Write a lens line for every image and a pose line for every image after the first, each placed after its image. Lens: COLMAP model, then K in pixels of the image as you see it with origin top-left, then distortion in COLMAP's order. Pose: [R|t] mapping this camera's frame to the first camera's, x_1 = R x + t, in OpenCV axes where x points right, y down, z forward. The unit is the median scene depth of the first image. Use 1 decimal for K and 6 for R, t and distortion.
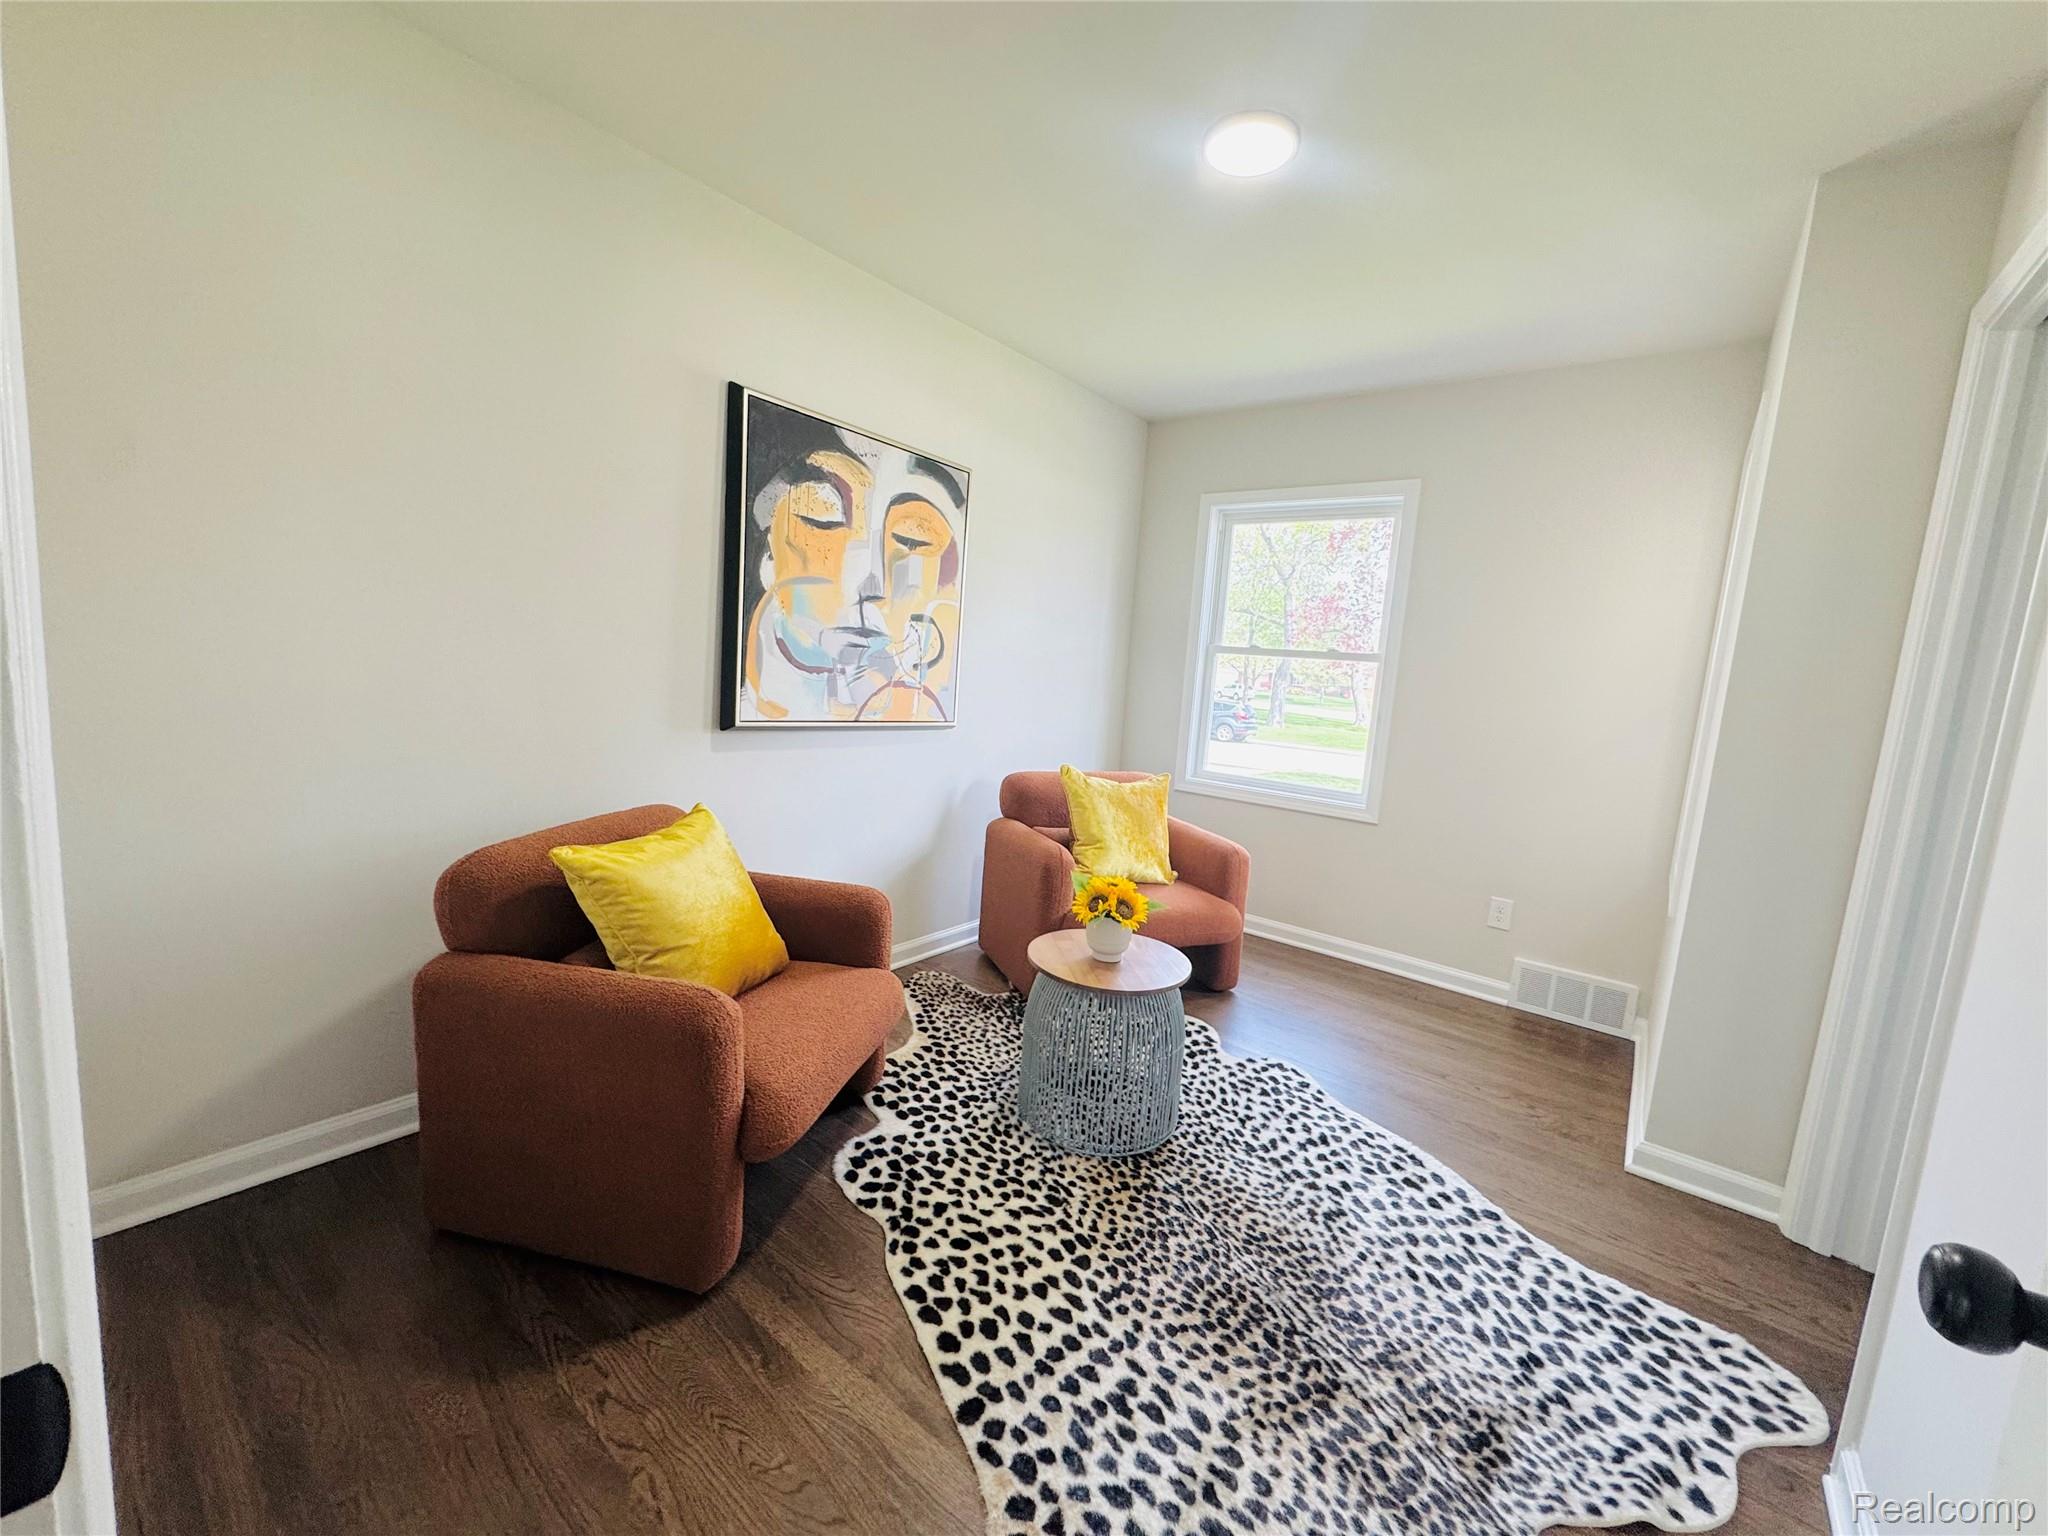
lens RADIAL K [[817.3, 0, 1025.8], [0, 817.3, 758.9], [0, 0, 1]] dist [-0.006303, 0.000927]
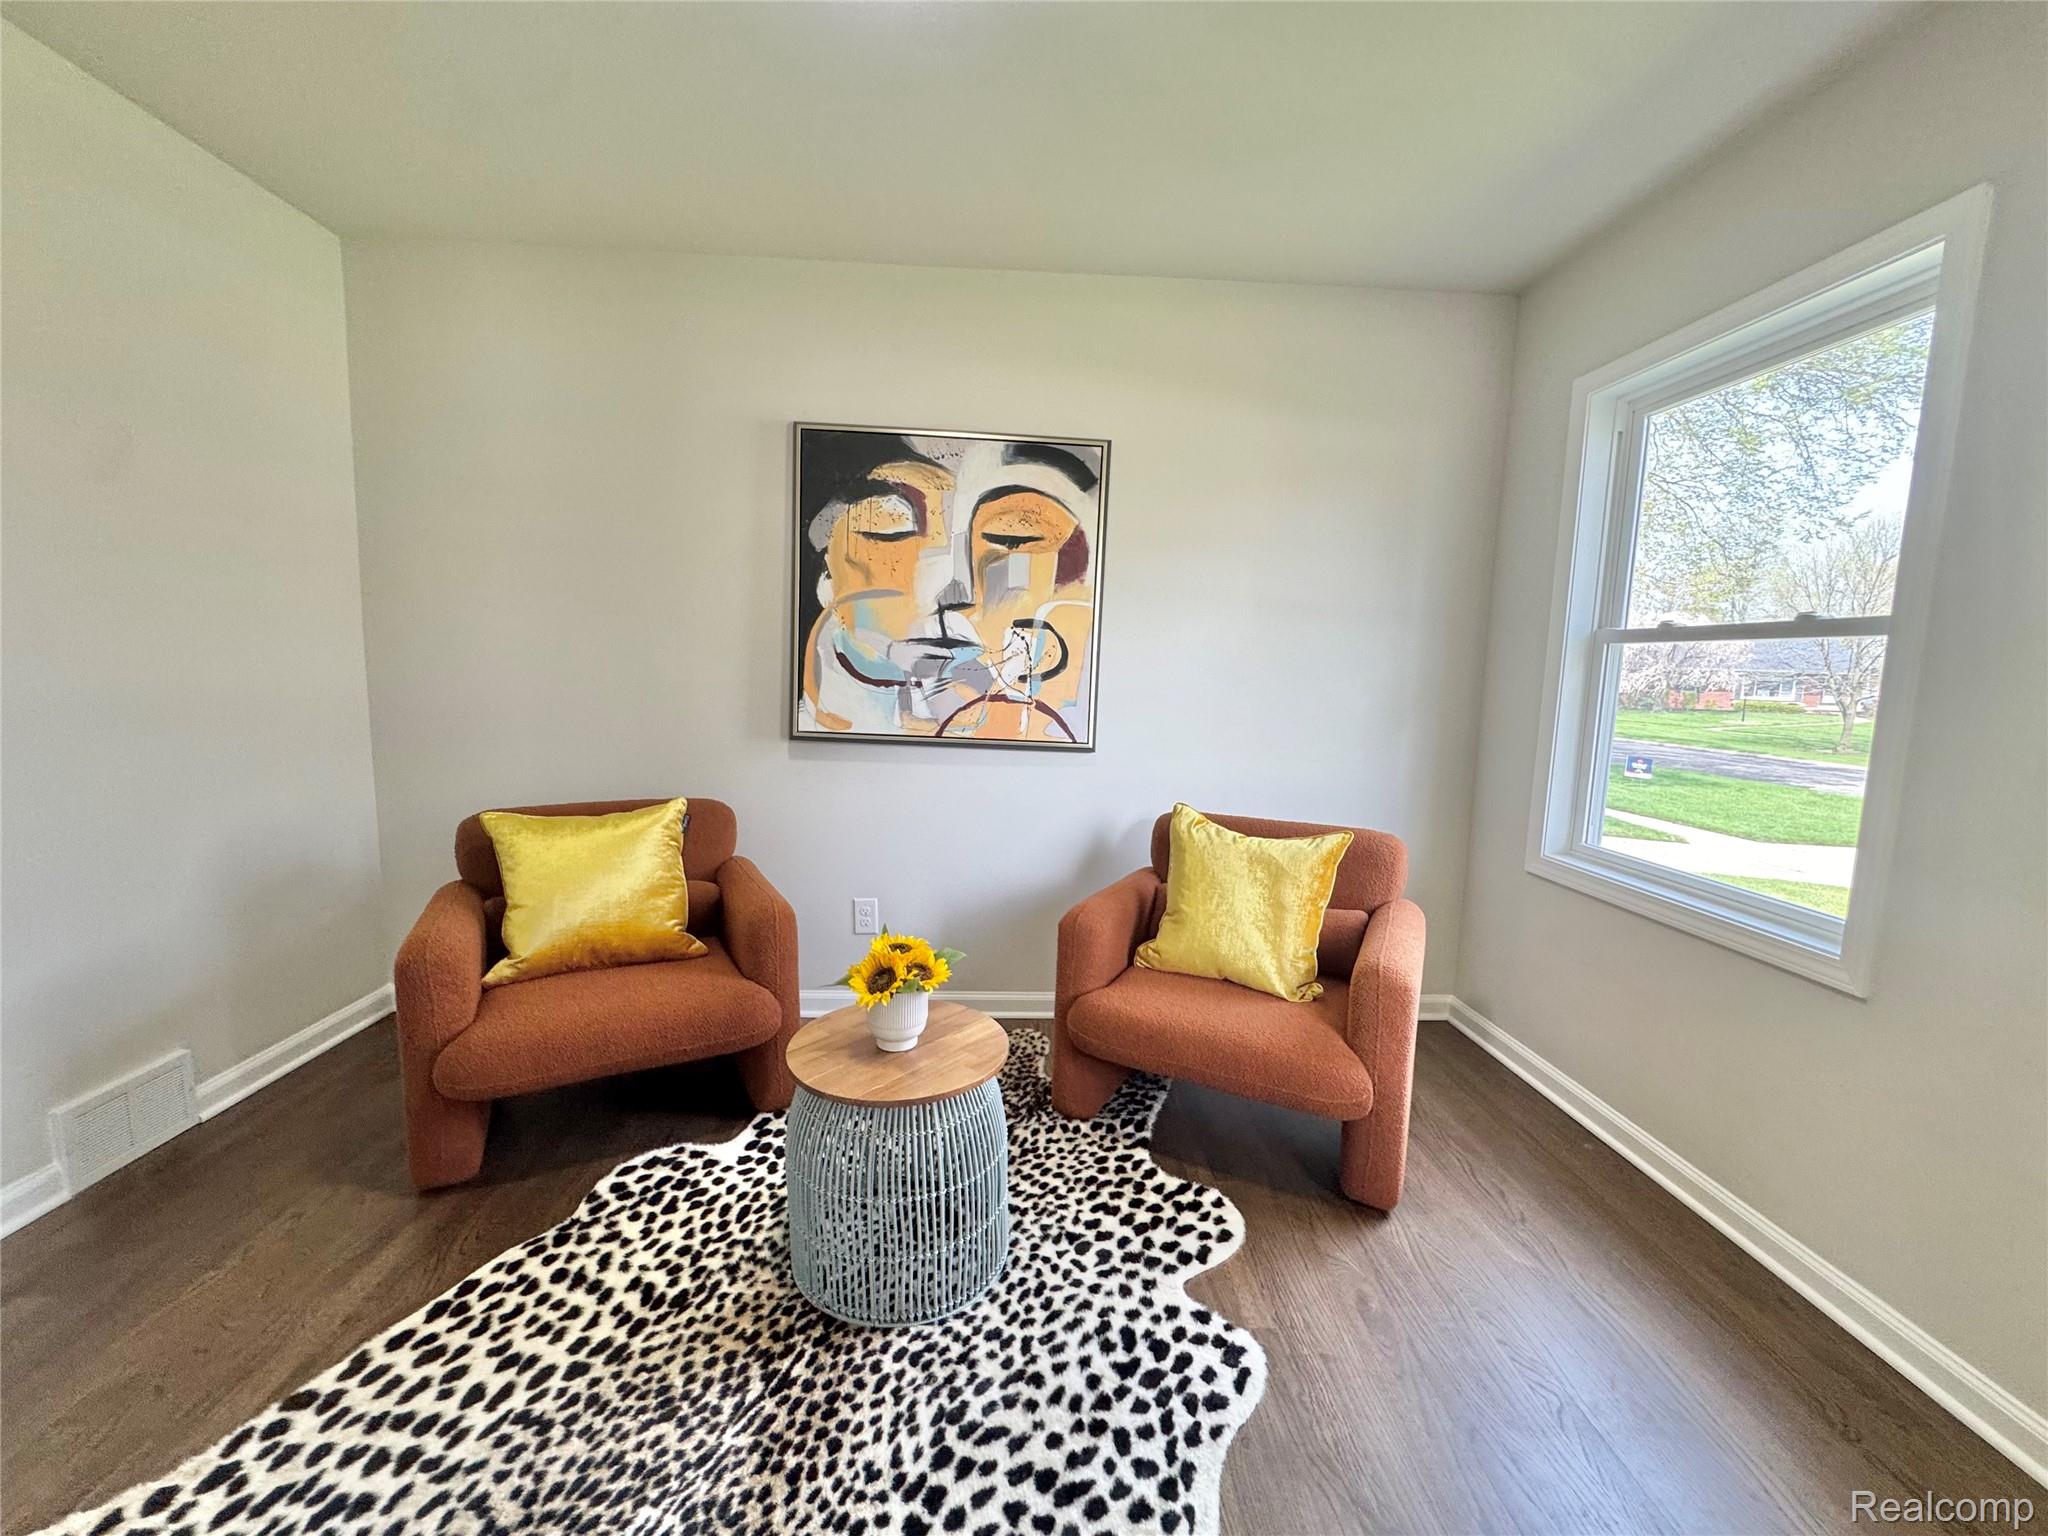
lens RADIAL K [[817.3, 0, 1014.5], [0, 817.3, 760.2], [0, 0, 1]] dist [-0.006303, 0.000927]
pose [[0.653674, 0.035321, -0.755952, 0.657592], [-0.073760, 0.997128, -0.017191, -0.010924], [0.753173, 0.066997, 0.654401, 0.517806]]
